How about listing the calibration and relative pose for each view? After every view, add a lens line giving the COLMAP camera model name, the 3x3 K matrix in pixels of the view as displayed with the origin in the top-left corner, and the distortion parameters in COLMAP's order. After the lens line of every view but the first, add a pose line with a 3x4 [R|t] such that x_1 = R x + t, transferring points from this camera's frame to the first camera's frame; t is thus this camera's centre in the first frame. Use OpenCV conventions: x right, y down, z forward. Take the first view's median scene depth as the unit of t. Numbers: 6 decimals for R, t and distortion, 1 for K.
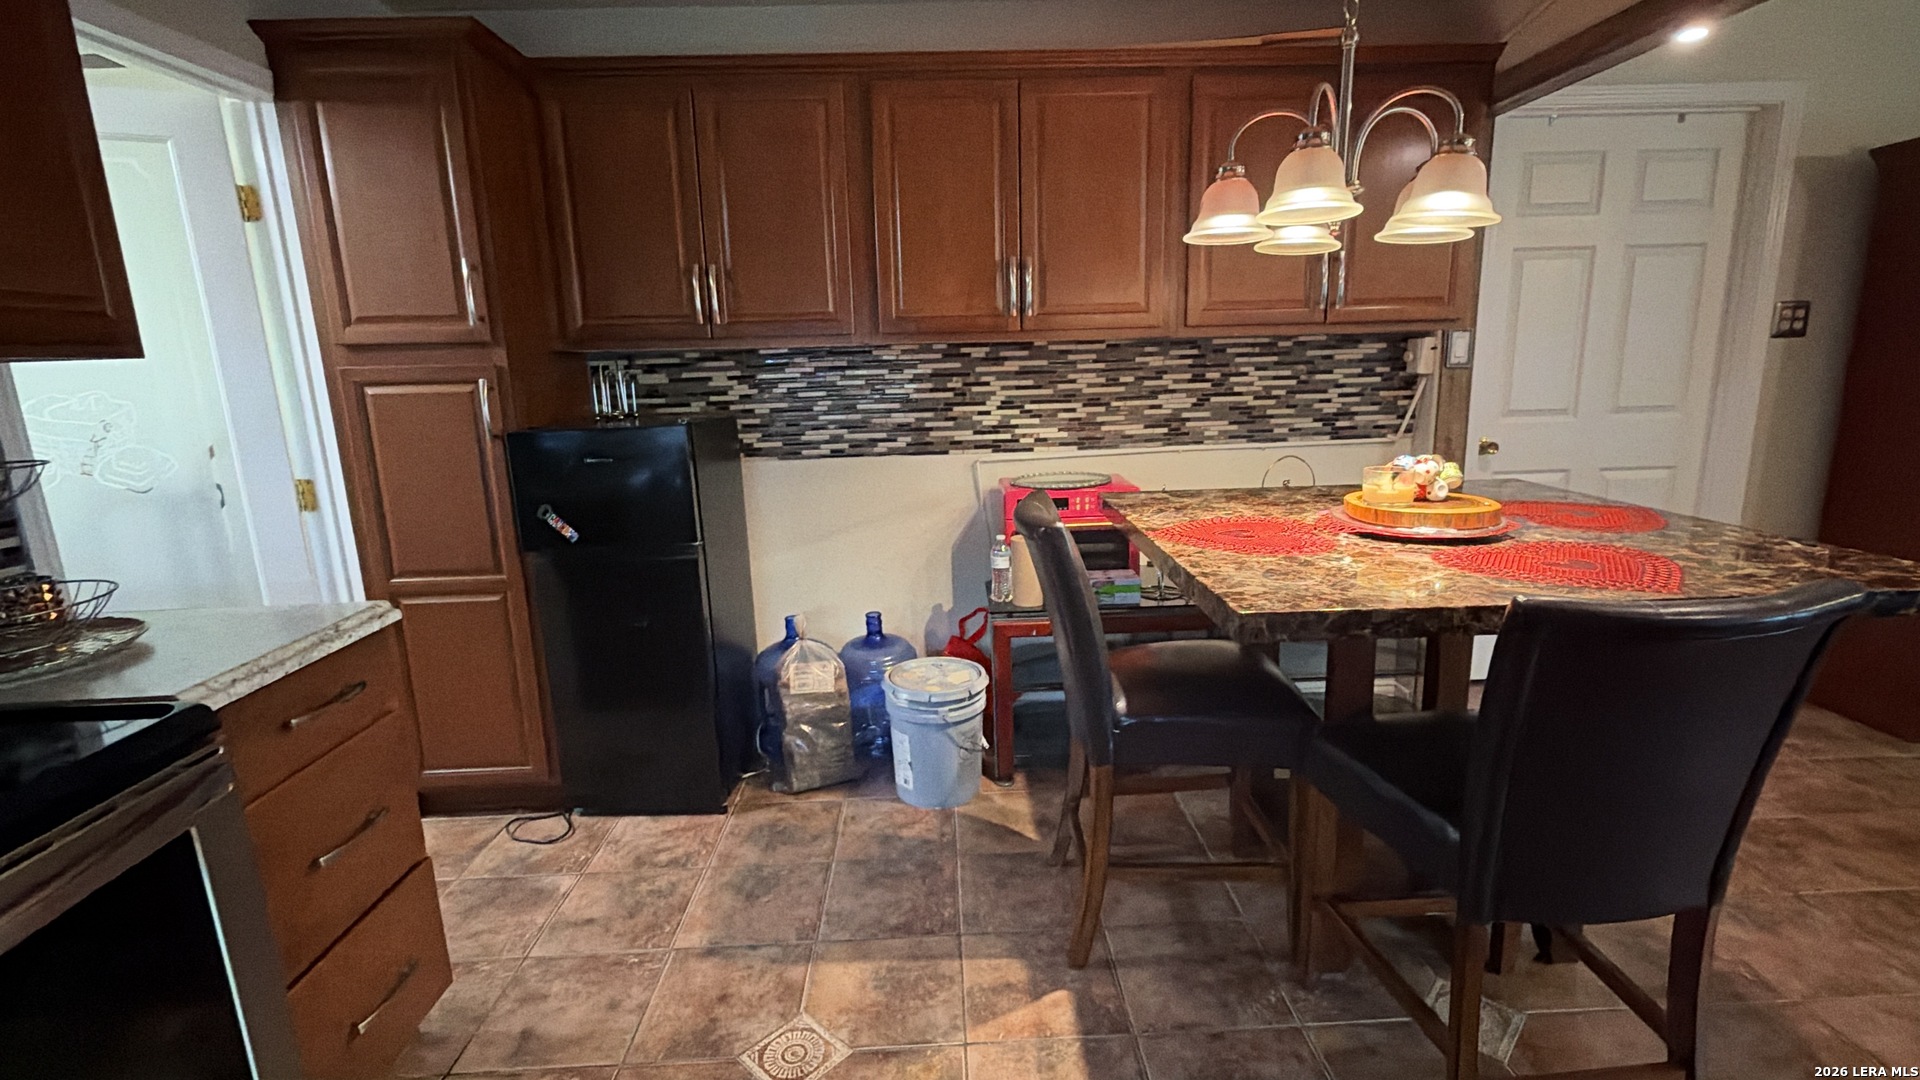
lens RADIAL K [[876.7, 0, 956.9], [0, 876.7, 539.5], [0, 0, 1]] dist [0.001973, -0.000740]
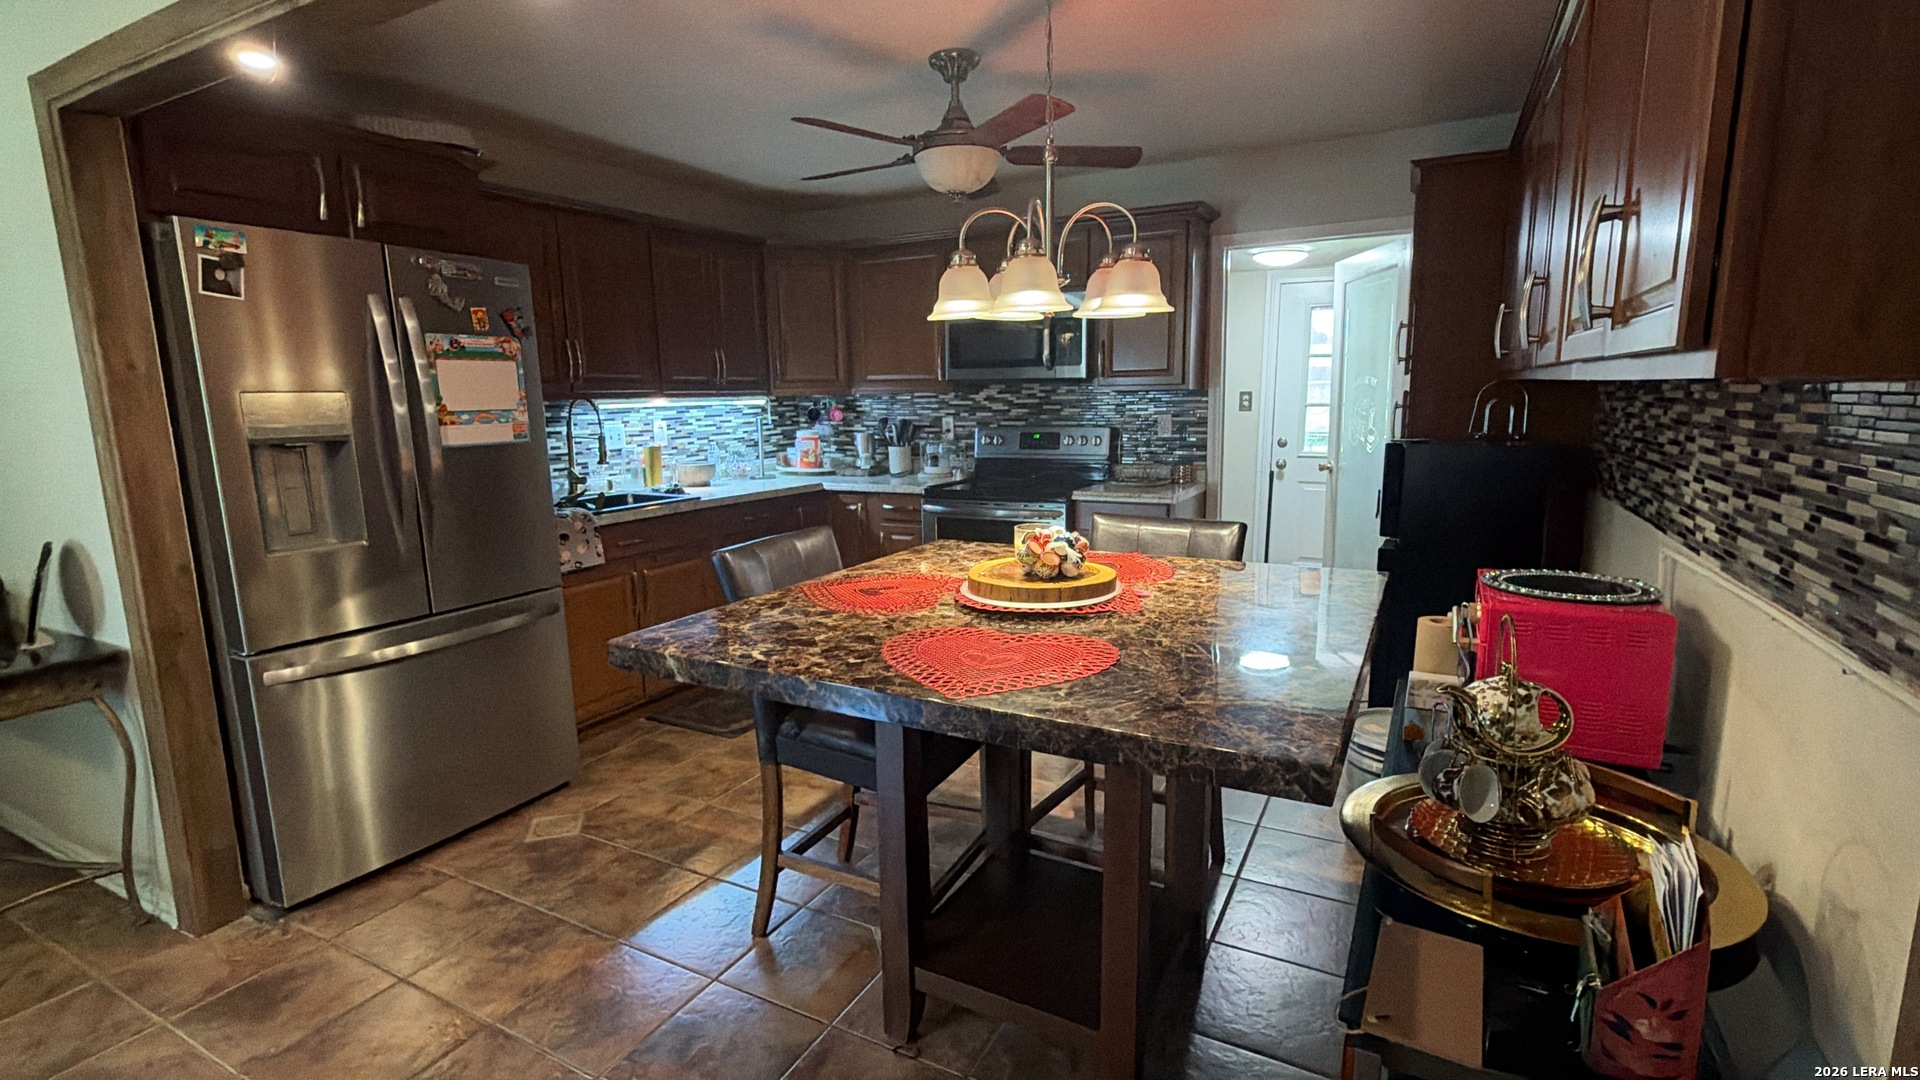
lens RADIAL K [[876.7, 0, 958.5], [0, 876.7, 541.7], [0, 0, 1]] dist [0.001973, -0.000740]
pose [[-0.498928, 0.182650, -0.847178, 0.868726], [-0.145436, 0.946030, 0.289614, -0.214158], [0.854353, 0.267707, -0.445436, 0.837935]]
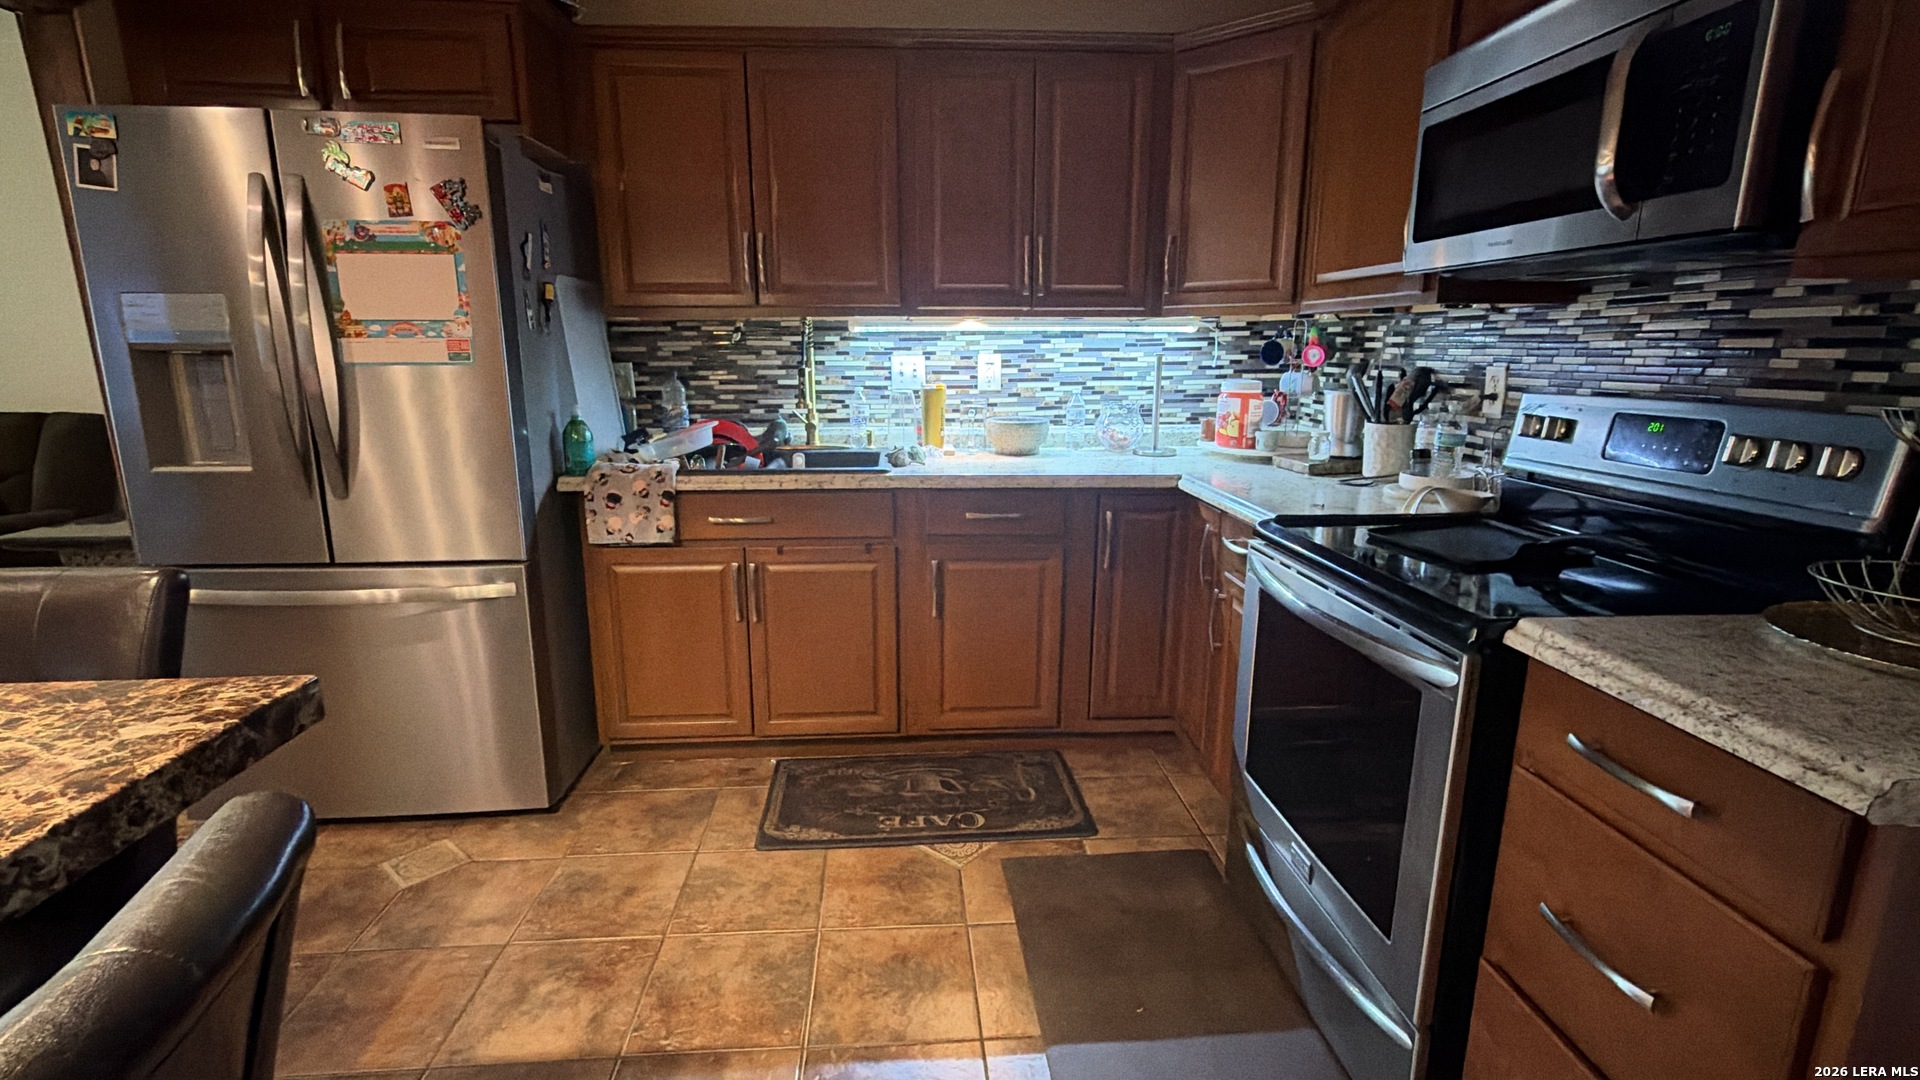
lens RADIAL K [[876.7, 0, 963.1], [0, 876.7, 541.3], [0, 0, 1]] dist [0.001973, -0.000740]
pose [[-0.998594, 0.037799, -0.037168, -0.077416], [0.019037, 0.910058, 0.414044, -0.130603], [0.049476, 0.412754, -0.909498, 0.711513]]
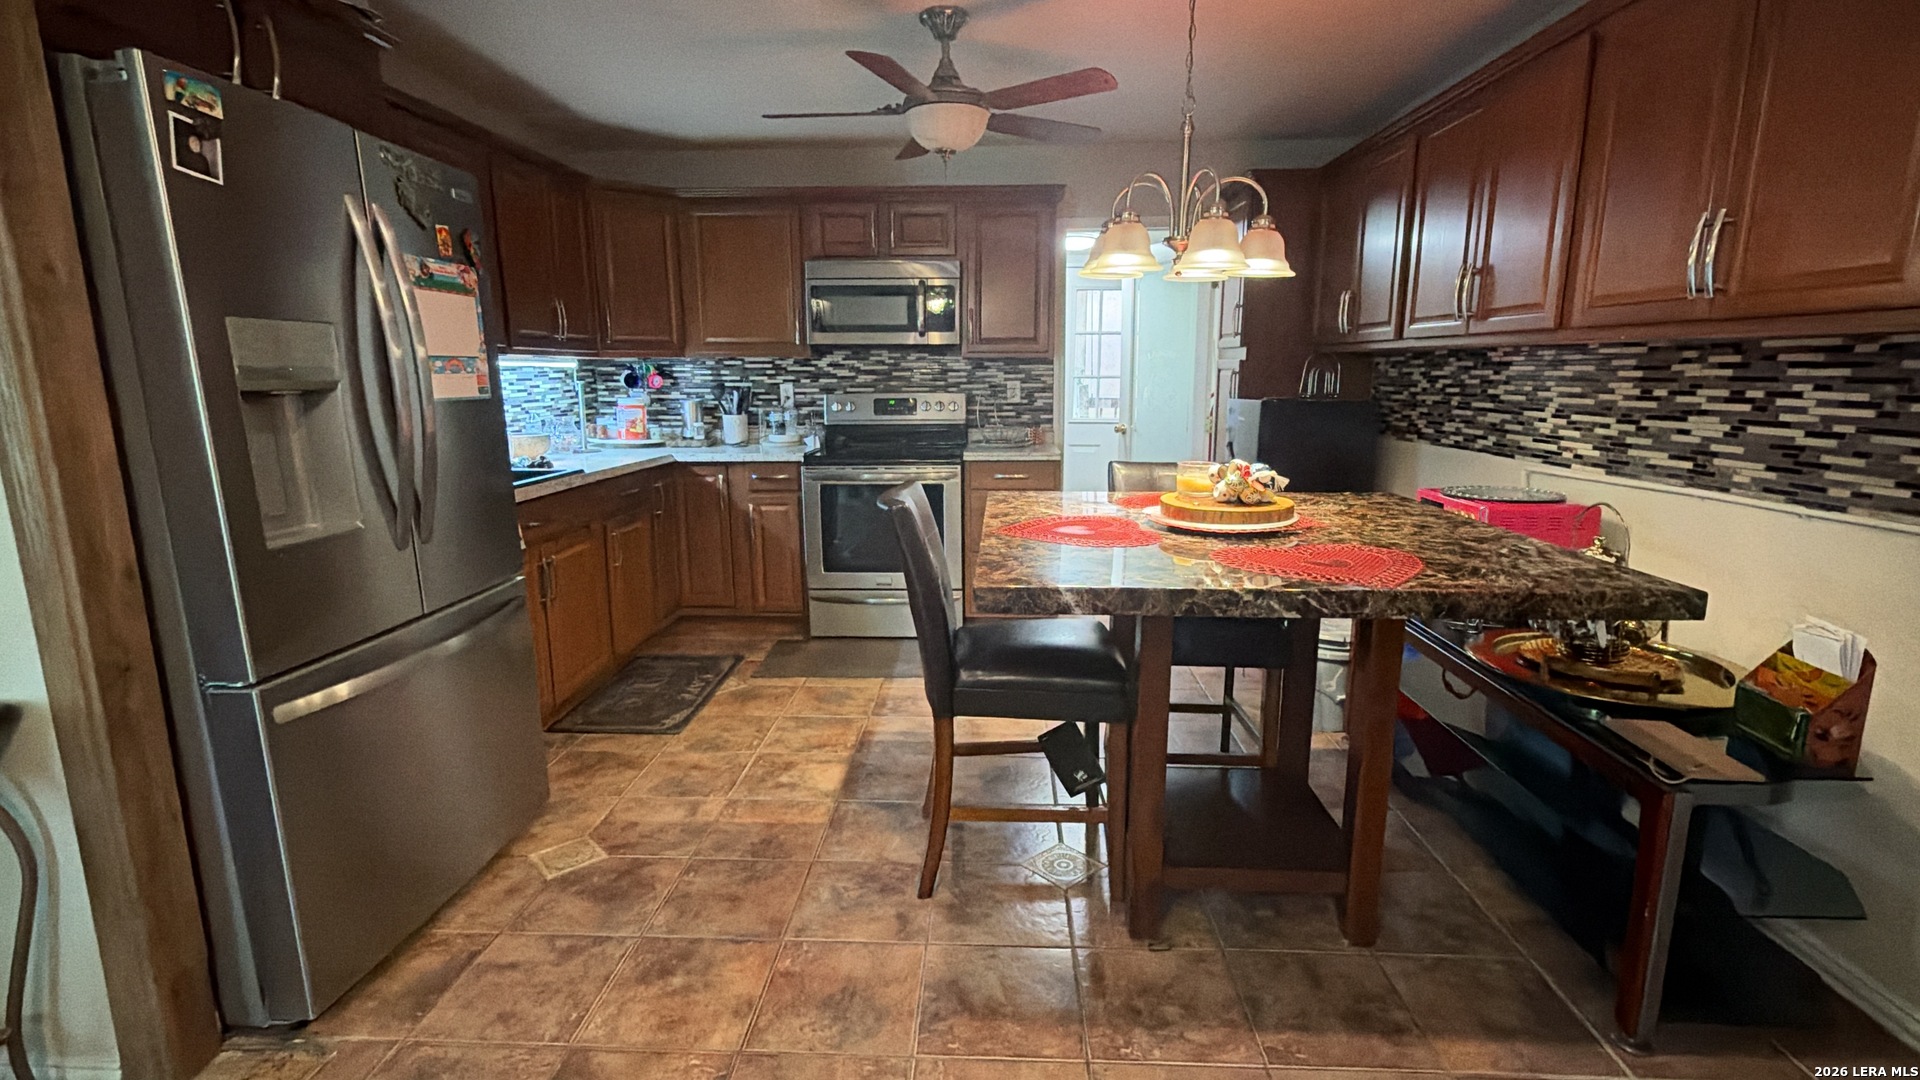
lens RADIAL K [[876.7, 0, 959.2], [0, 876.7, 545.4], [0, 0, 1]] dist [0.001973, -0.000740]
pose [[-0.077109, 0.224139, -0.971502, 1.021581], [-0.197370, 0.951688, 0.235233, -0.114263], [0.977292, 0.209884, -0.029145, 0.444859]]
